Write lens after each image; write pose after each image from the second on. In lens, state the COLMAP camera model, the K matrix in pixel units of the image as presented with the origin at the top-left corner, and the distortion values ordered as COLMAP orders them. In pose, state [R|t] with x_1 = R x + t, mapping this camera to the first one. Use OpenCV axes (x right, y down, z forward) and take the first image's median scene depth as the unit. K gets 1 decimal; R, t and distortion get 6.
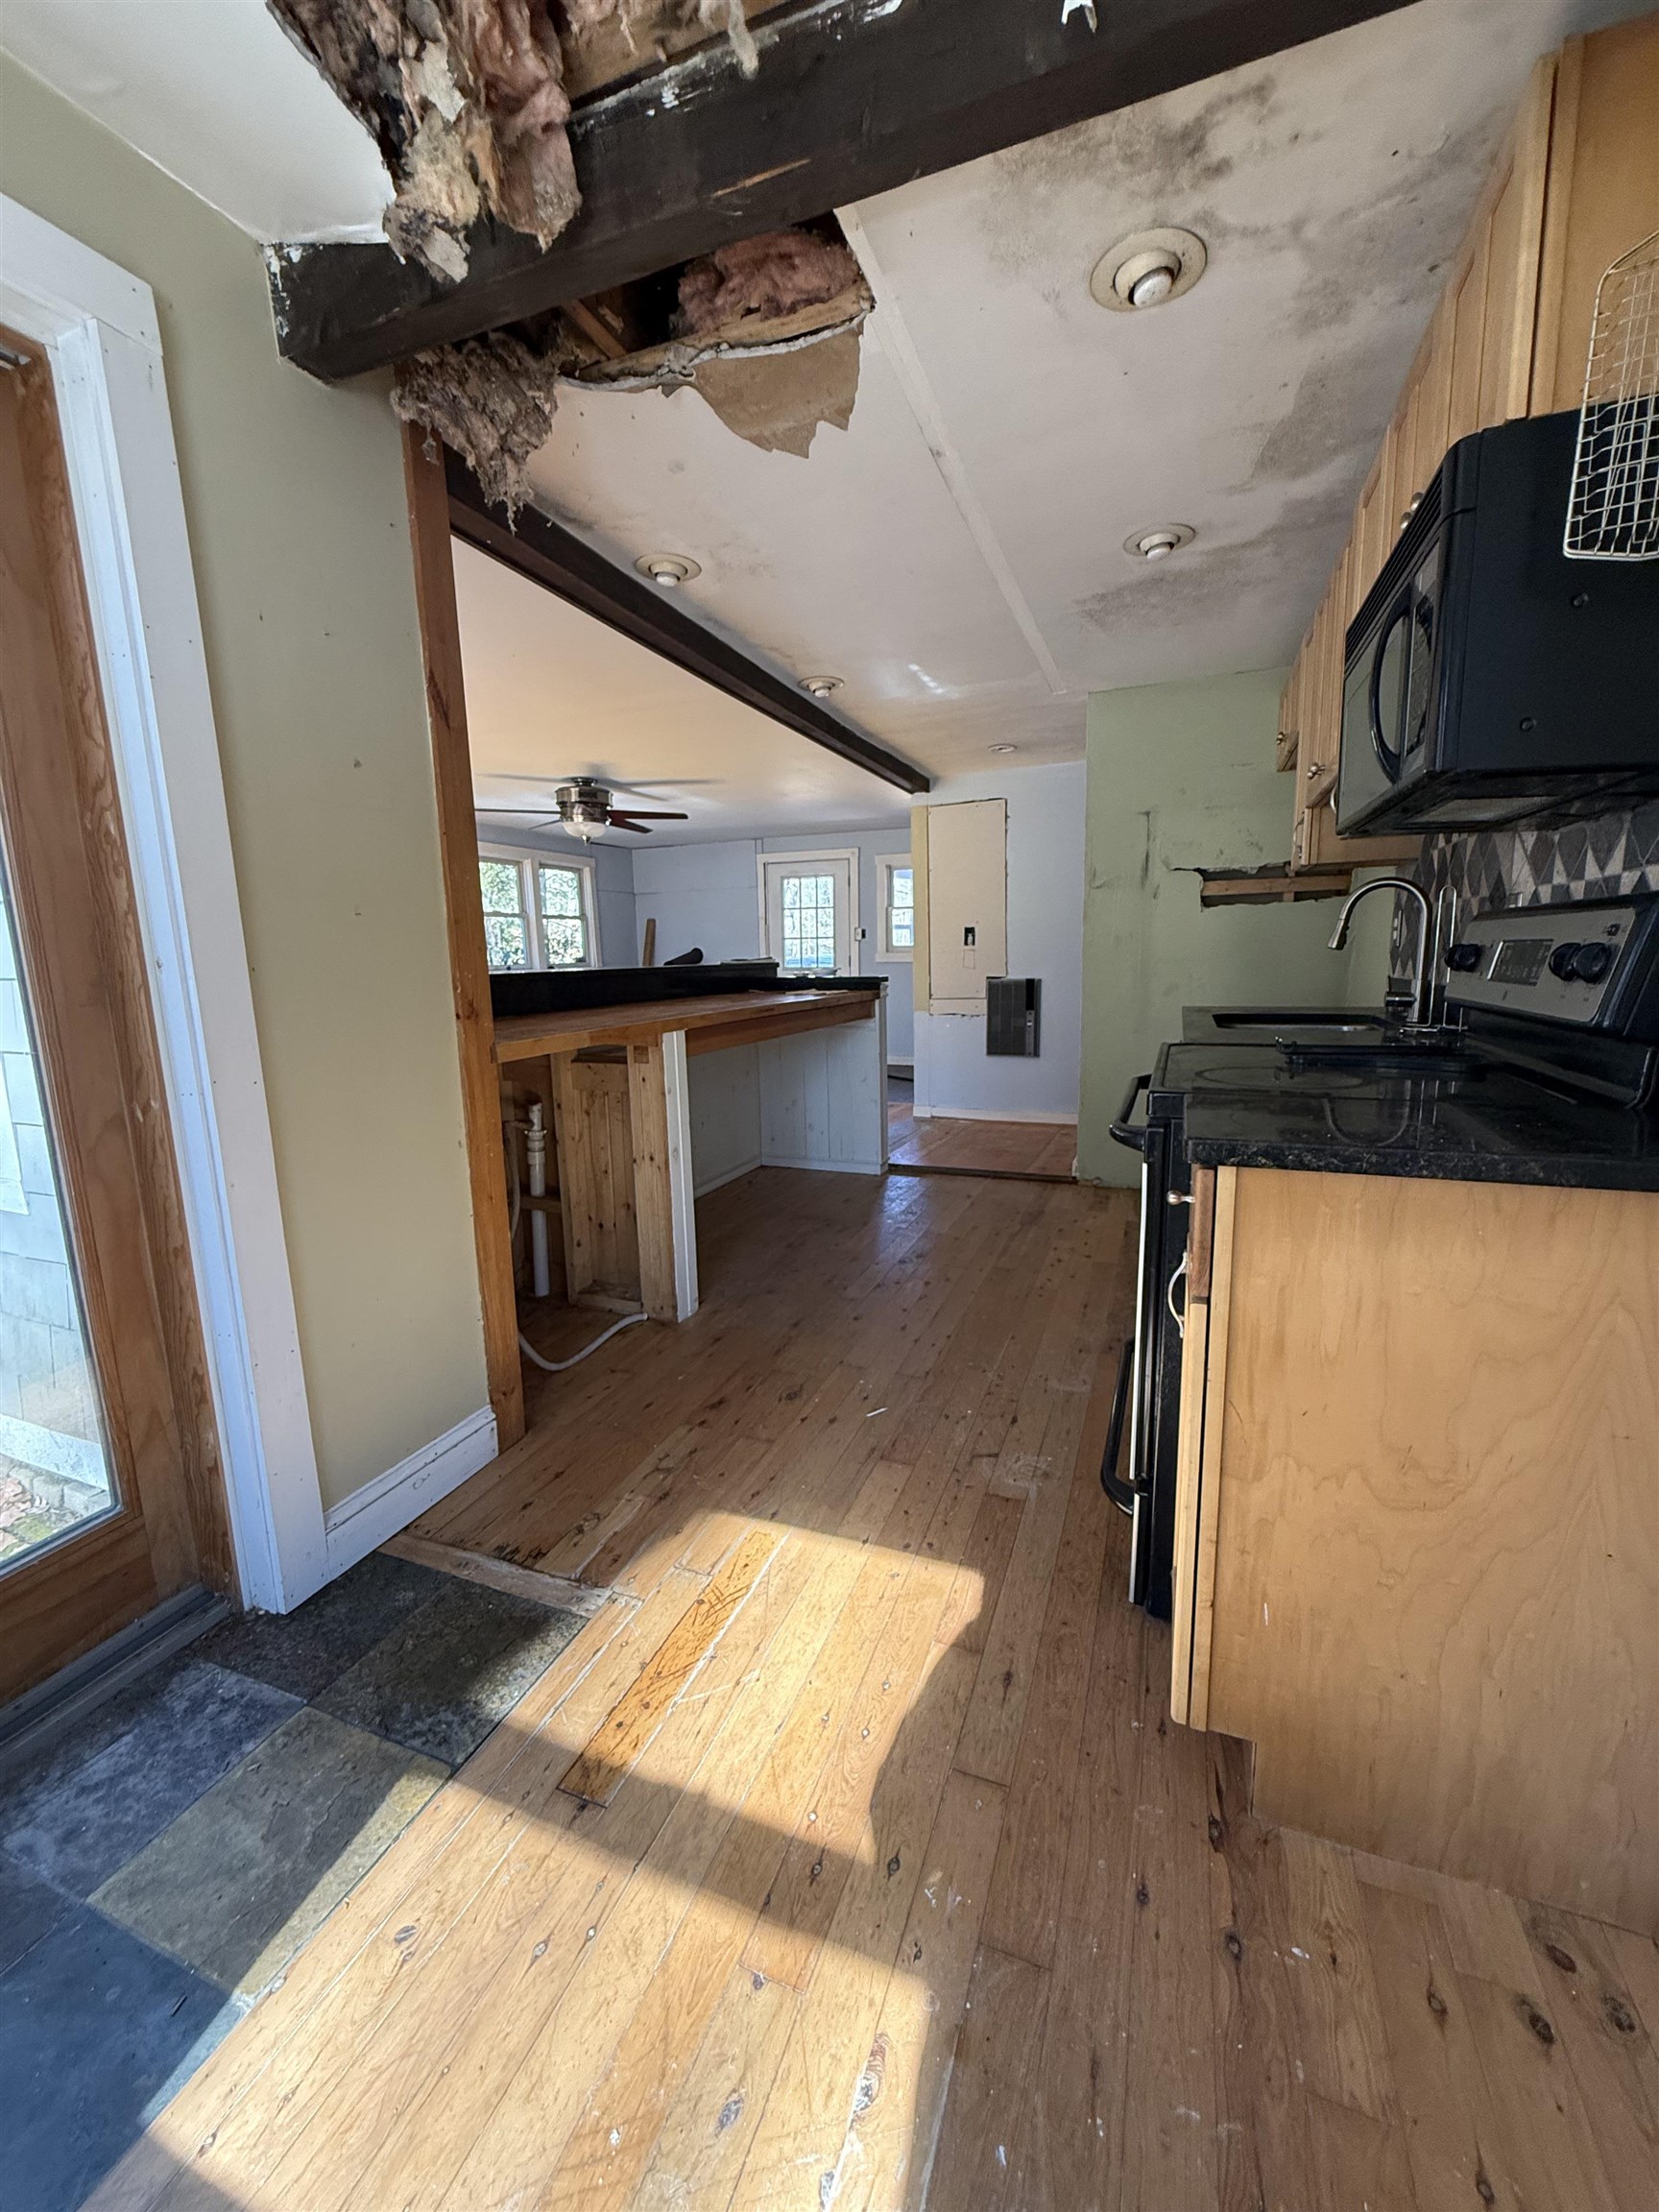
lens RADIAL K [[878.1, 0, 836.2], [0, 878.1, 1096.6], [0, 0, 1]] dist [-0.000951, 0.000494]
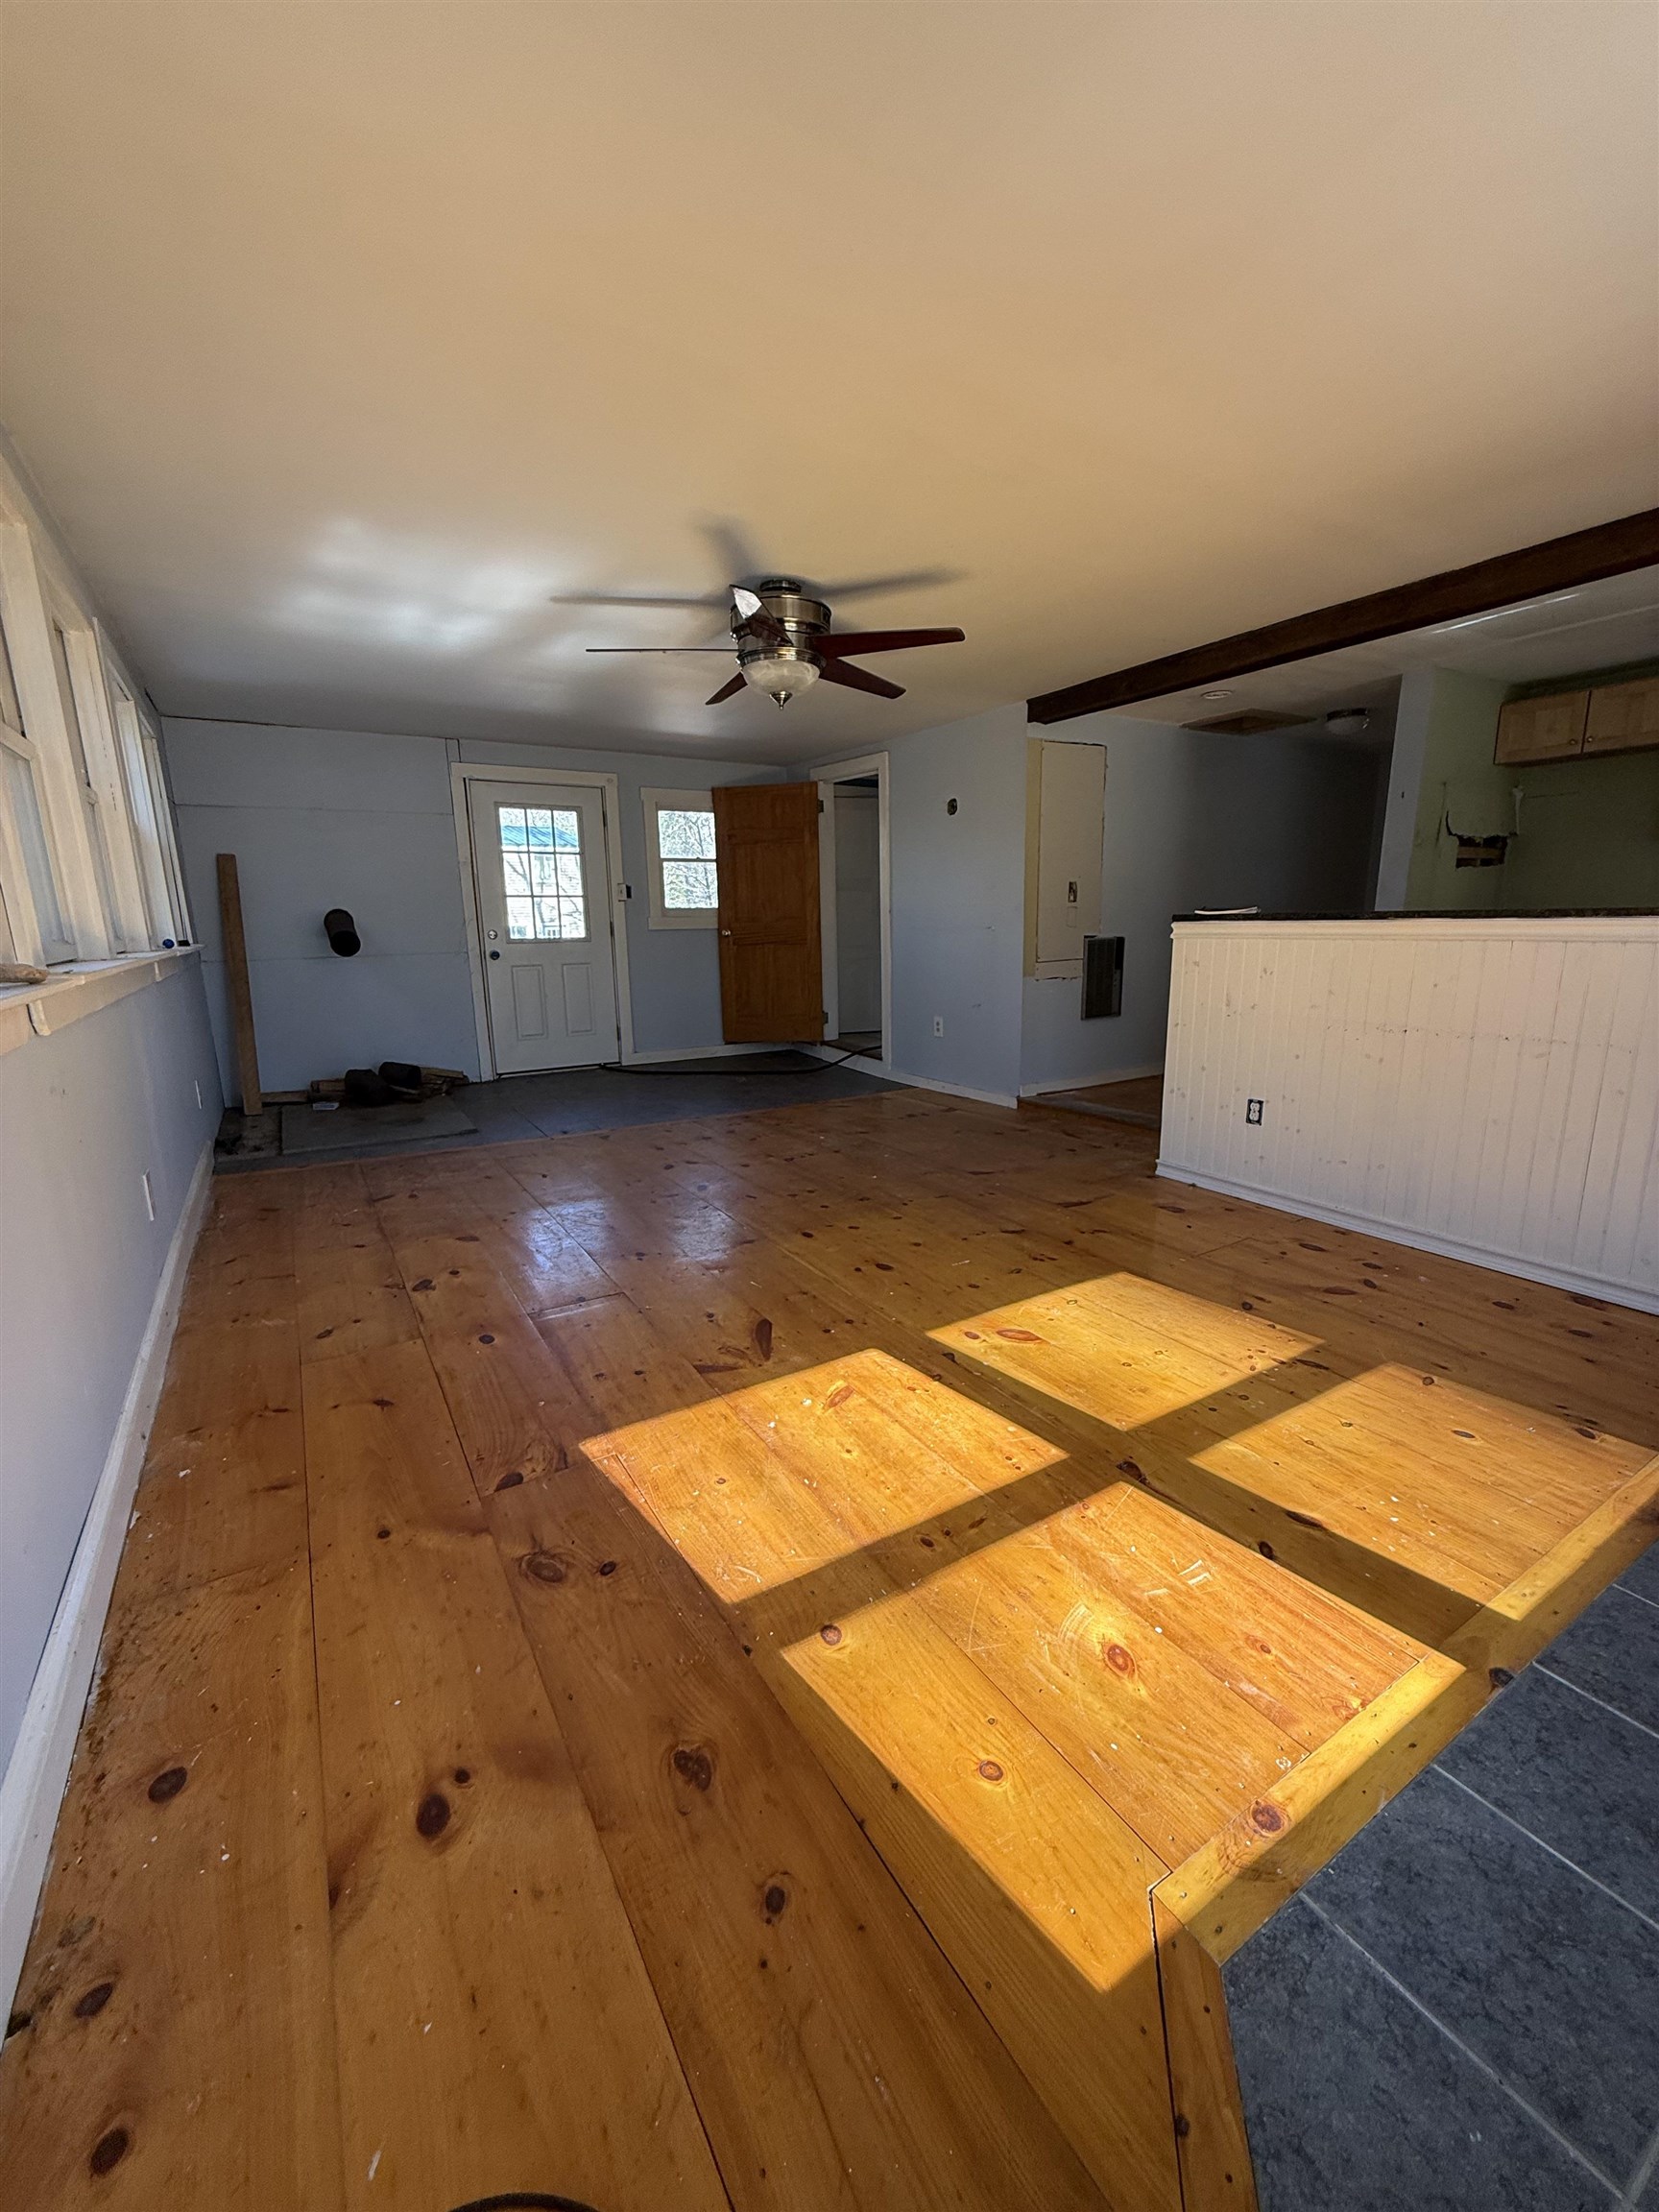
lens RADIAL K [[878.1, 0, 830.2], [0, 878.1, 1098.2], [0, 0, 1]] dist [-0.000951, 0.000494]
pose [[0.590724, -0.154902, 0.791865, -1.240722], [0.138254, 0.986317, 0.089805, -0.141982], [-0.794941, 0.056429, 0.604056, 1.072020]]
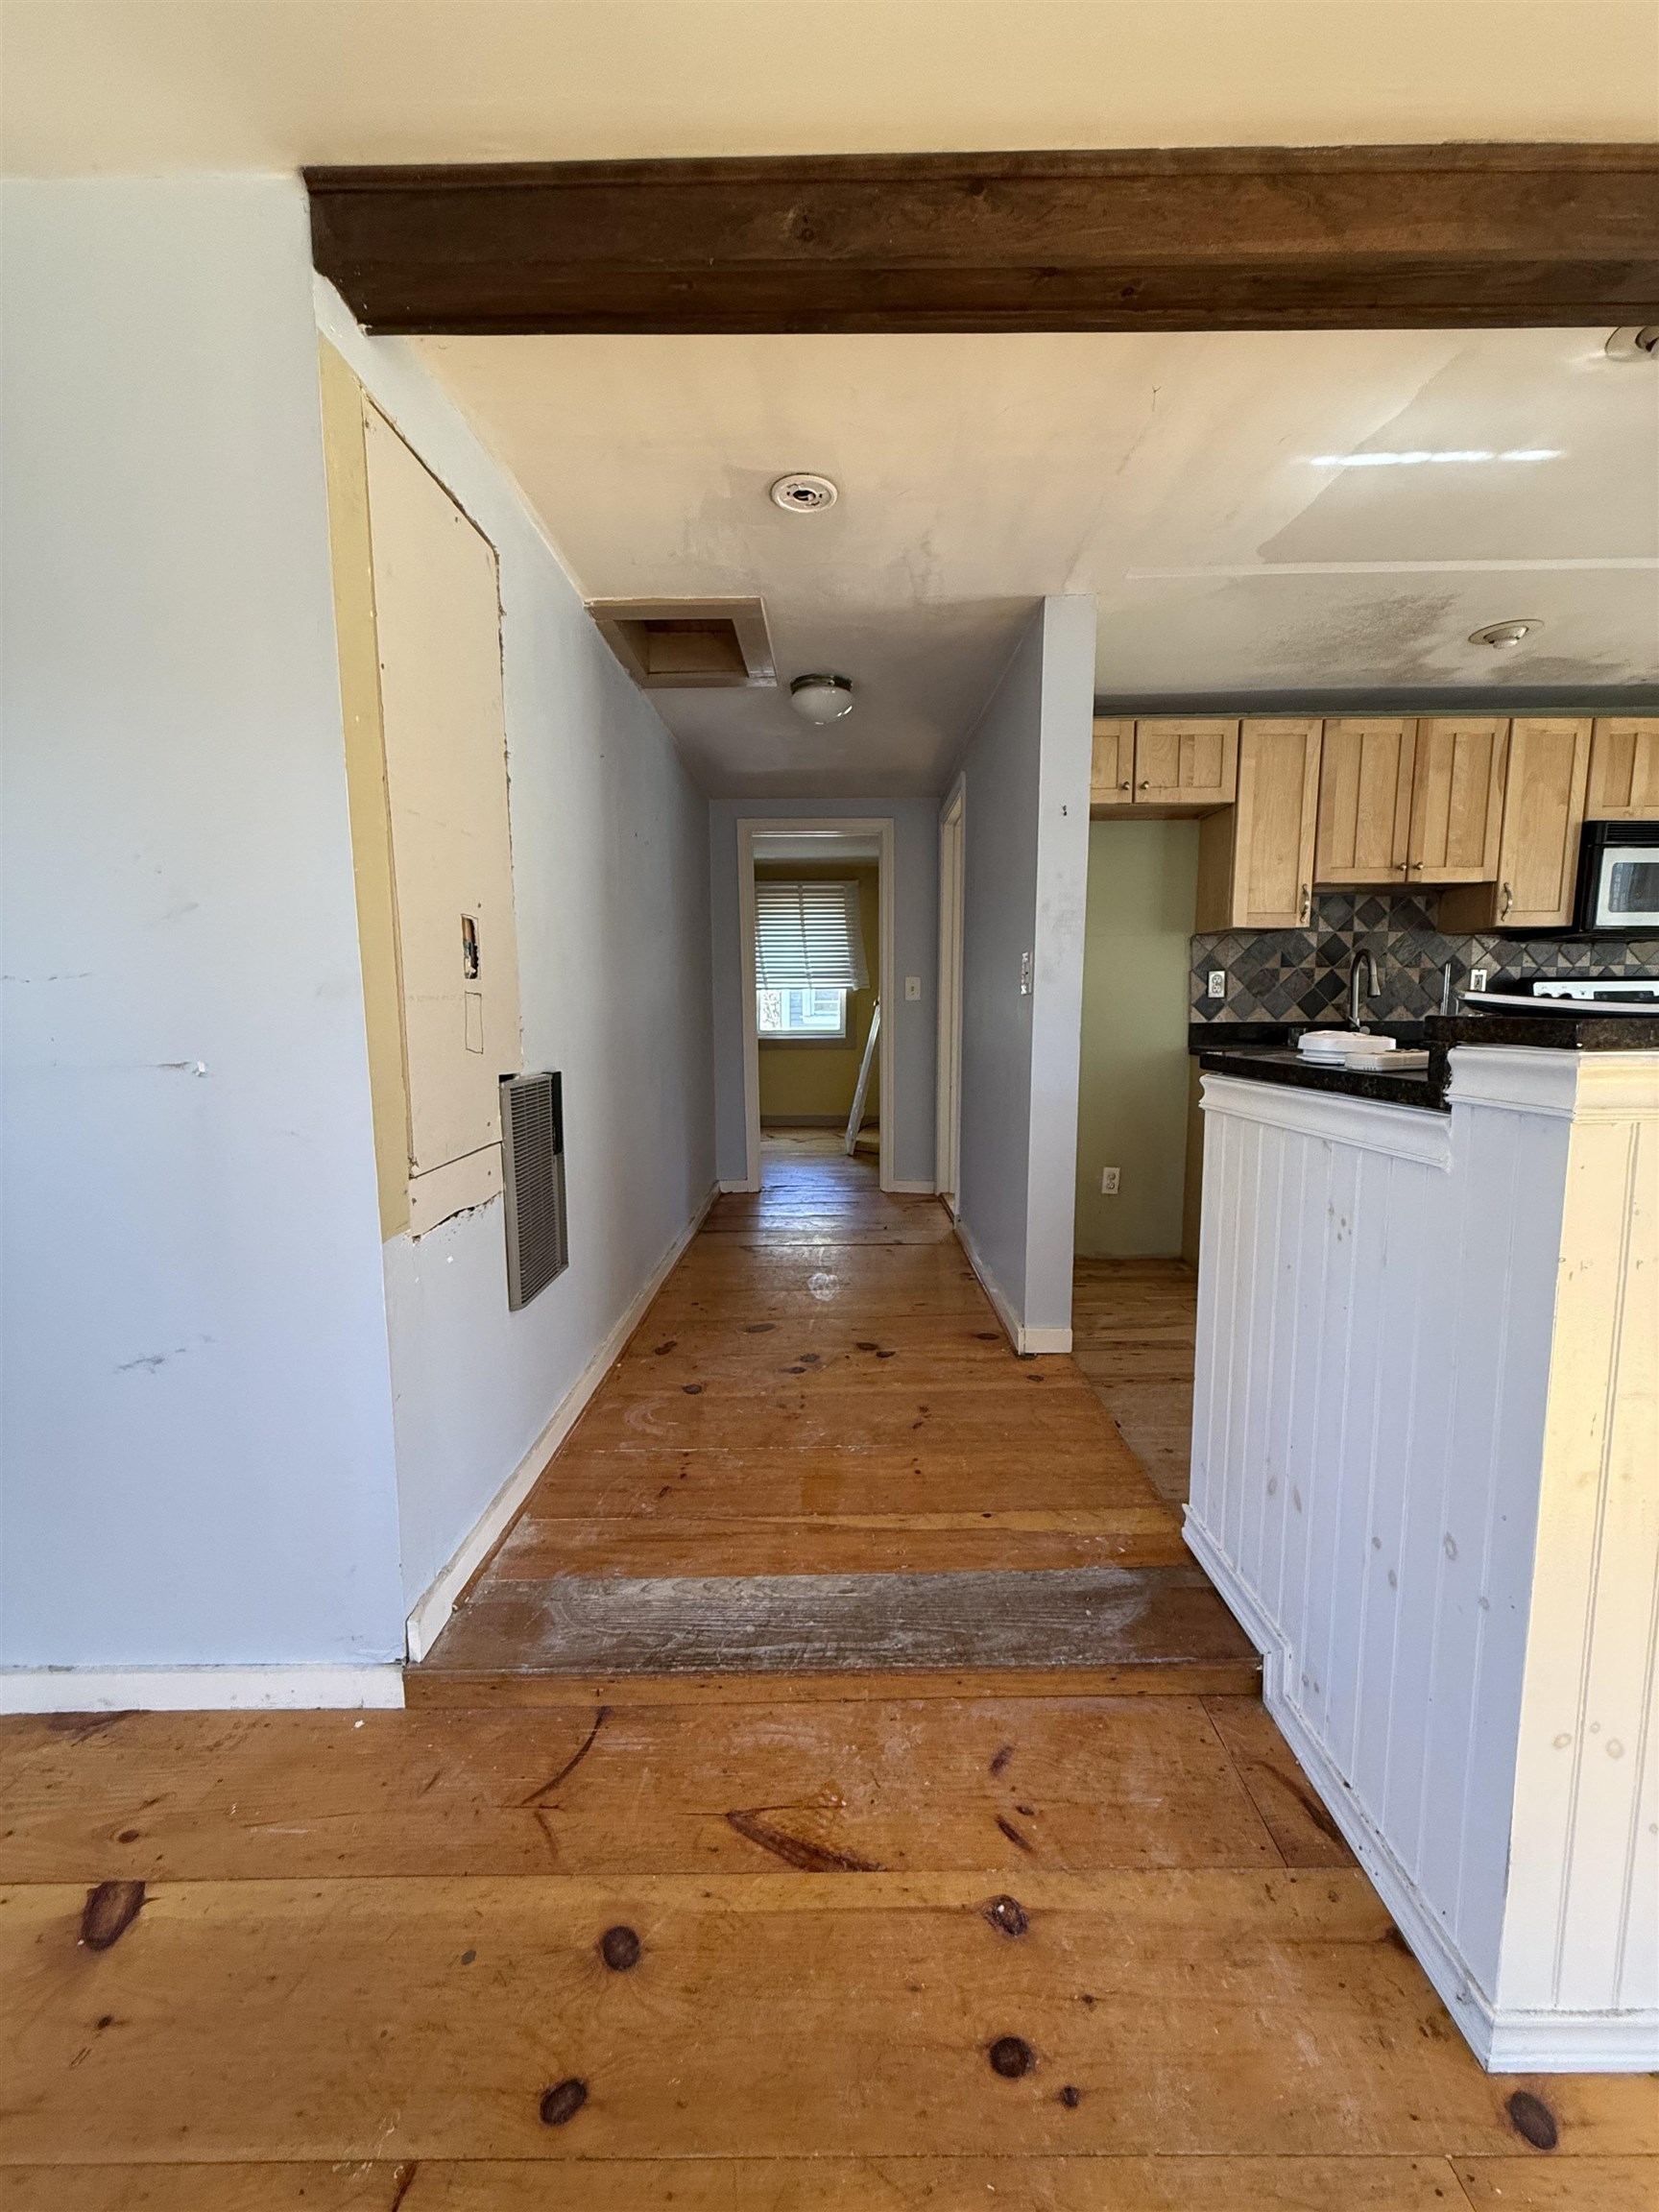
lens RADIAL K [[878.1, 0, 827.8], [0, 878.1, 1102.8], [0, 0, 1]] dist [-0.000951, 0.000494]
pose [[-0.364601, -0.080546, 0.927674, -0.289482], [0.166861, 0.974474, 0.150190, -0.253737], [-0.916091, 0.209552, -0.341854, 1.632746]]
